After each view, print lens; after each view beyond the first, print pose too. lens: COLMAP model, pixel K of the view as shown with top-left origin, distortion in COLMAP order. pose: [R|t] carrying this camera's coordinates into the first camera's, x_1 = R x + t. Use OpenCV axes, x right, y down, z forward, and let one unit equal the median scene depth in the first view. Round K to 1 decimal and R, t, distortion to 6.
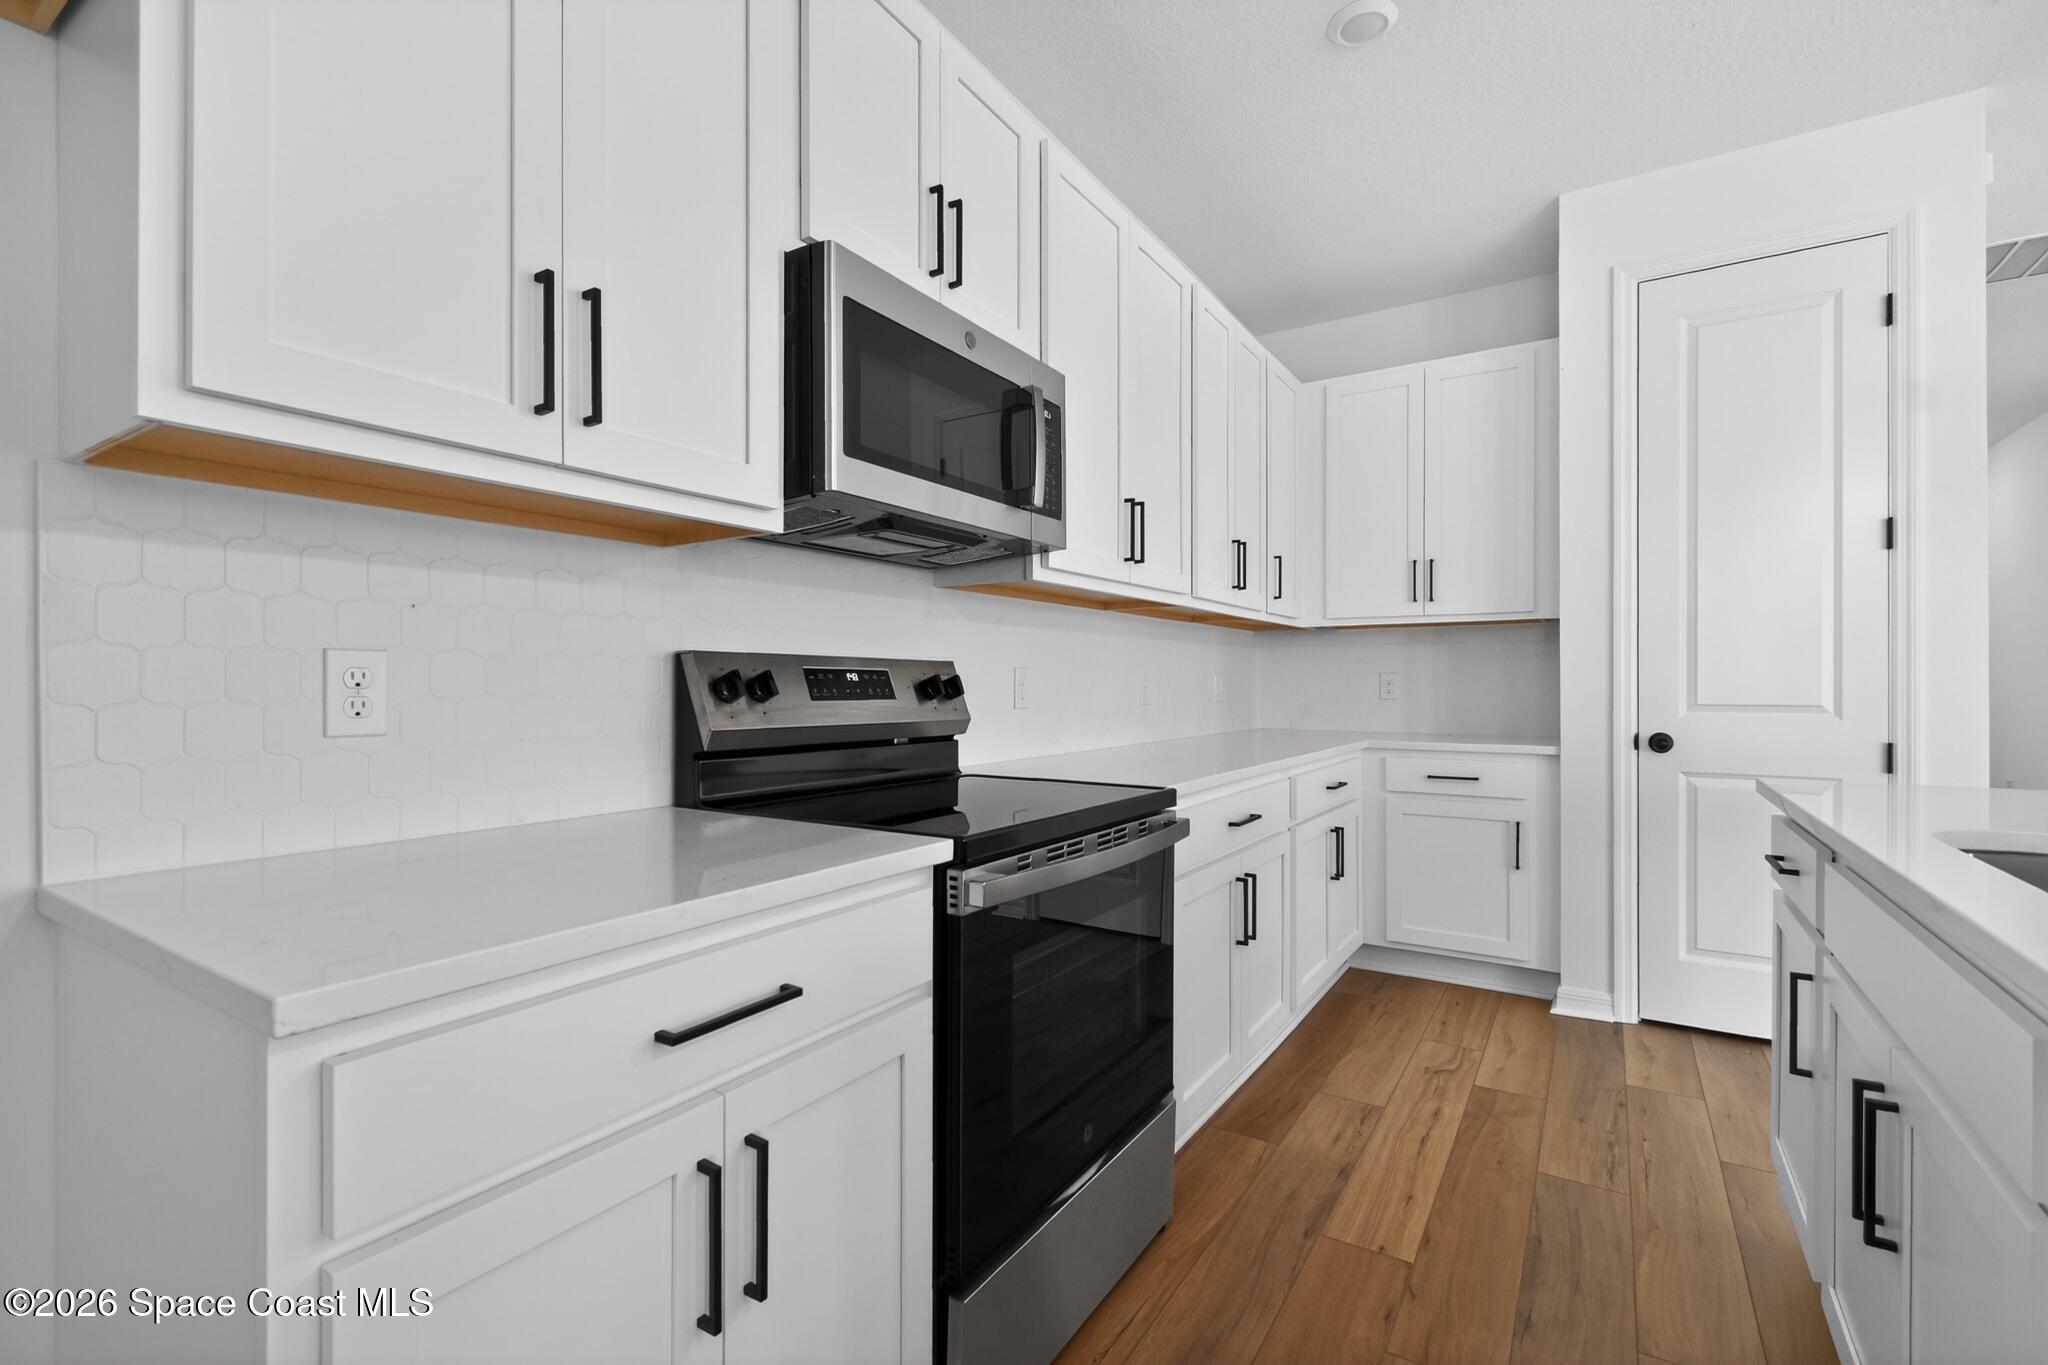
lens RADIAL K [[900.6, 0, 1017.7], [0, 900.6, 689.4], [0, 0, 1]] dist [-0.002690, -0.002315]
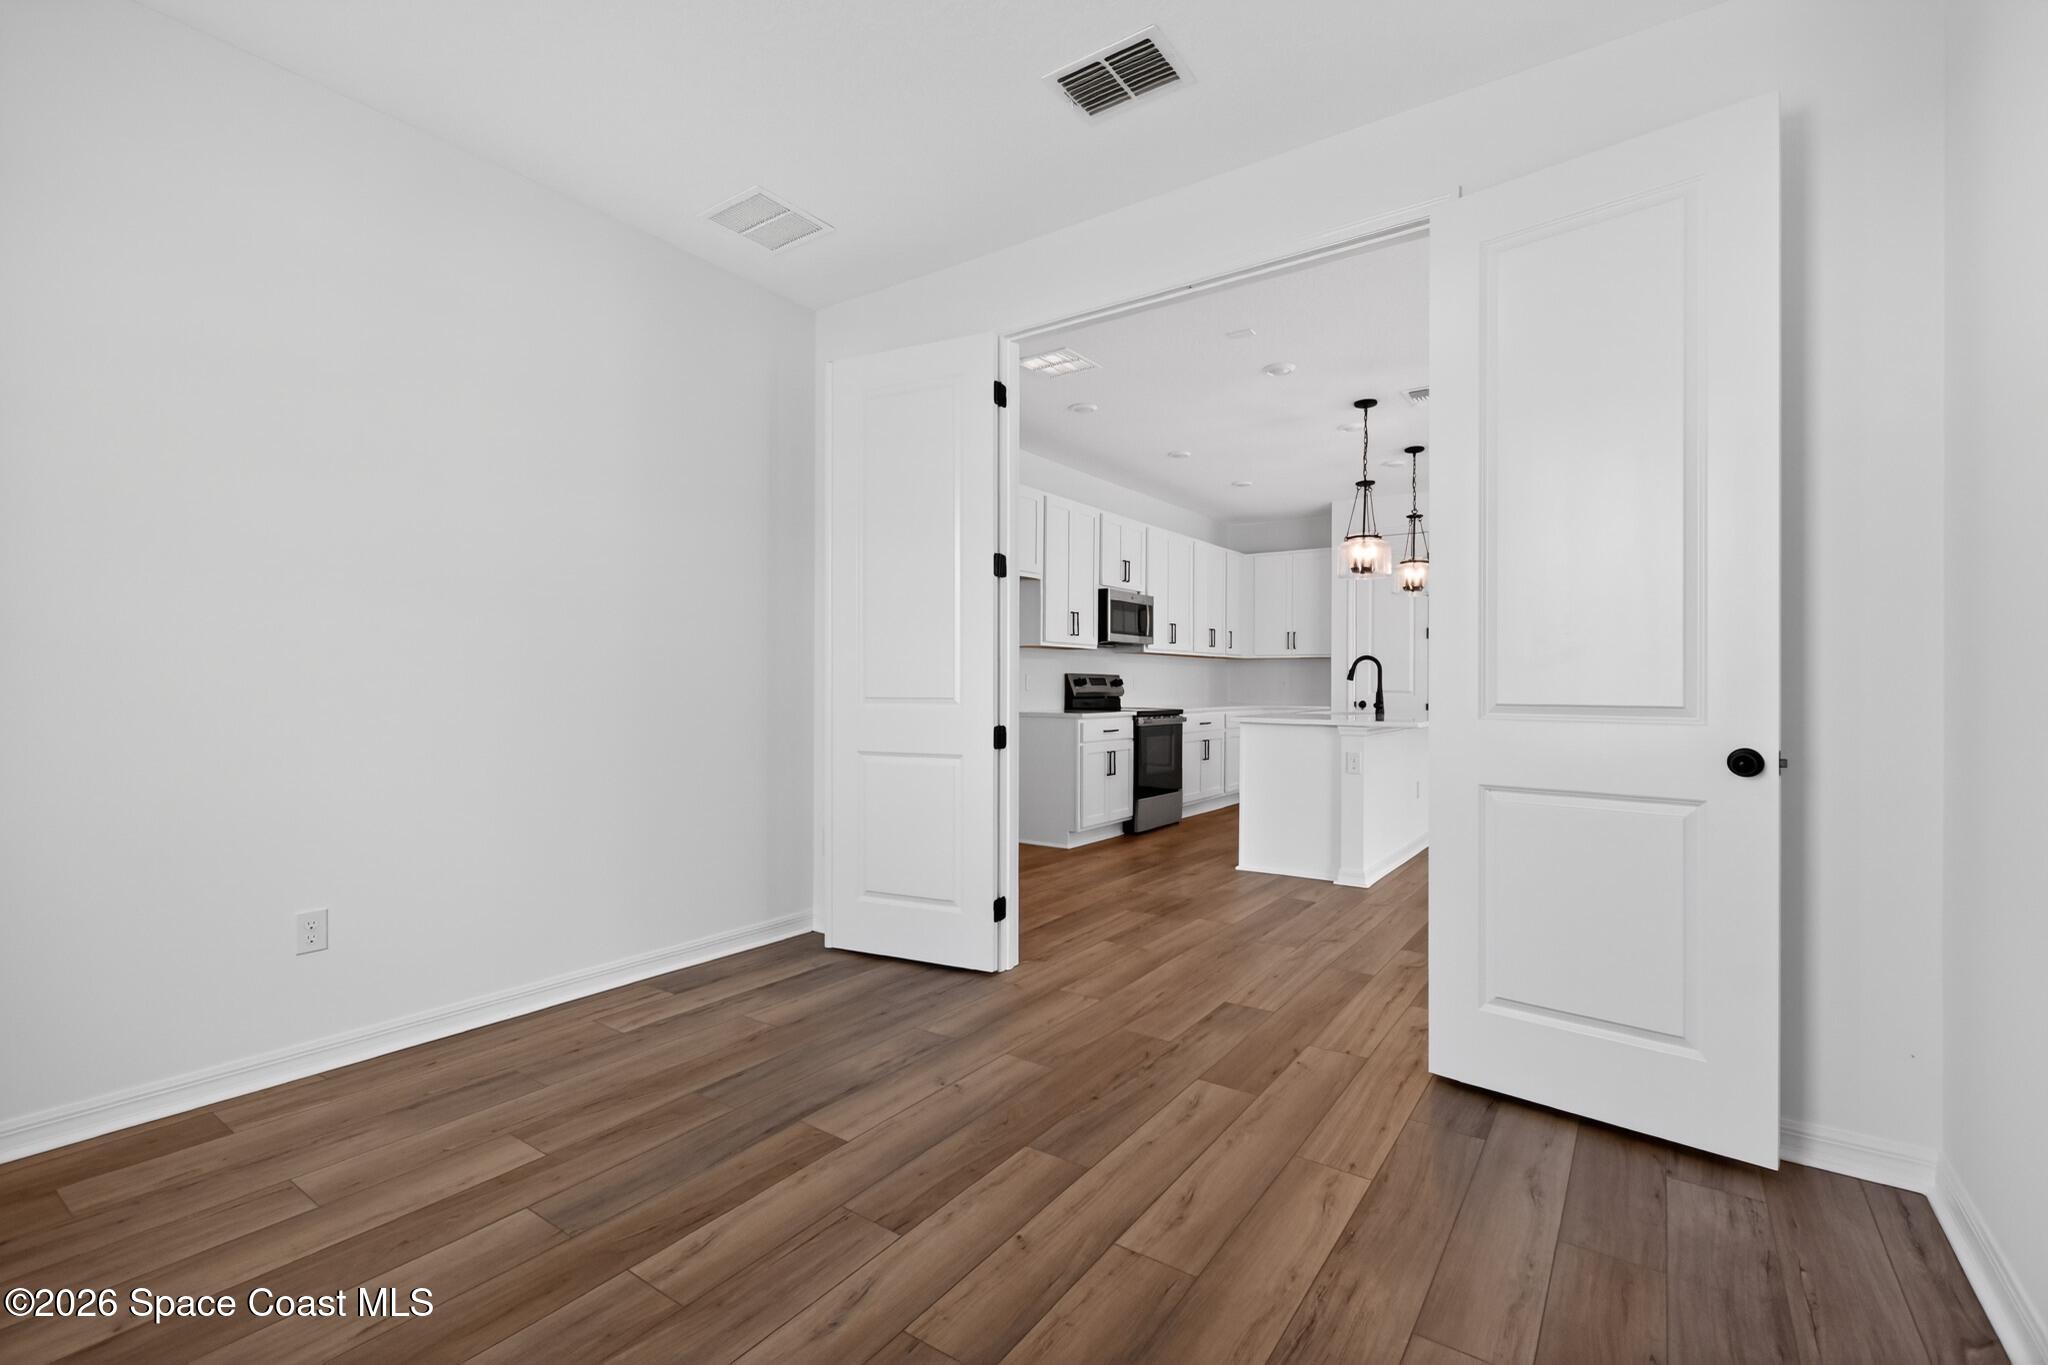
lens RADIAL K [[900.6, 0, 1016.4], [0, 900.6, 679.6], [0, 0, 1]] dist [-0.002690, -0.002315]
pose [[0.999059, 0.006695, -0.042846, -0.359212], [-0.007060, 0.999940, -0.008384, 0.020484], [0.042787, 0.008678, 0.999047, -2.774976]]
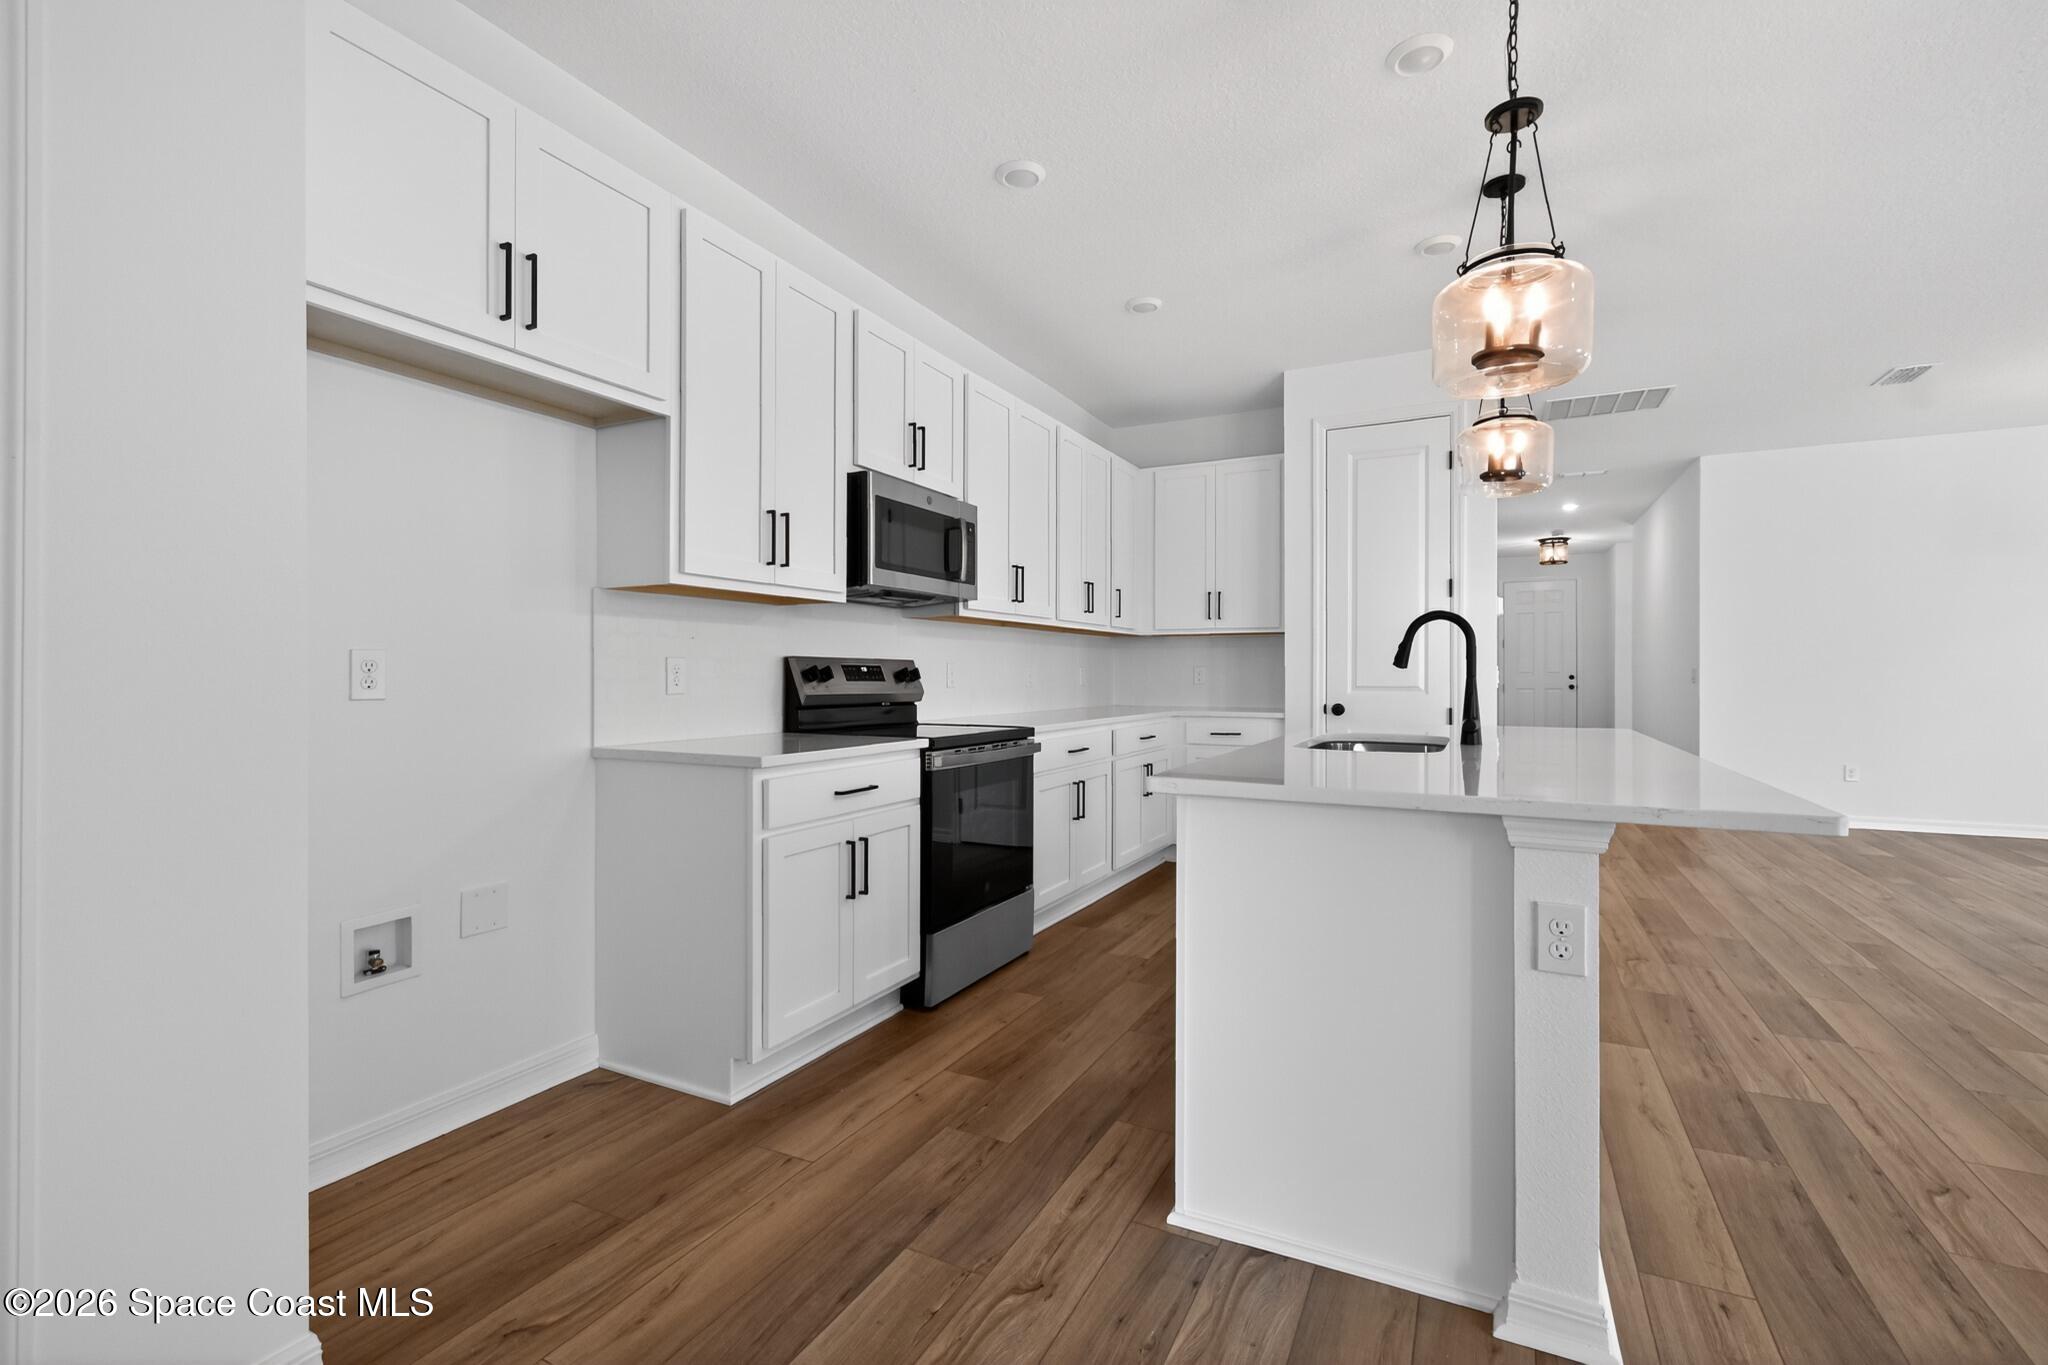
lens RADIAL K [[900.6, 0, 1018.2], [0, 900.6, 677.1], [0, 0, 1]] dist [-0.002690, -0.002315]
pose [[0.995381, 0.001608, 0.095987, -0.042929], [-0.001329, 0.999995, -0.002967, 0.007884], [-0.095991, 0.002826, 0.995378, -0.892002]]
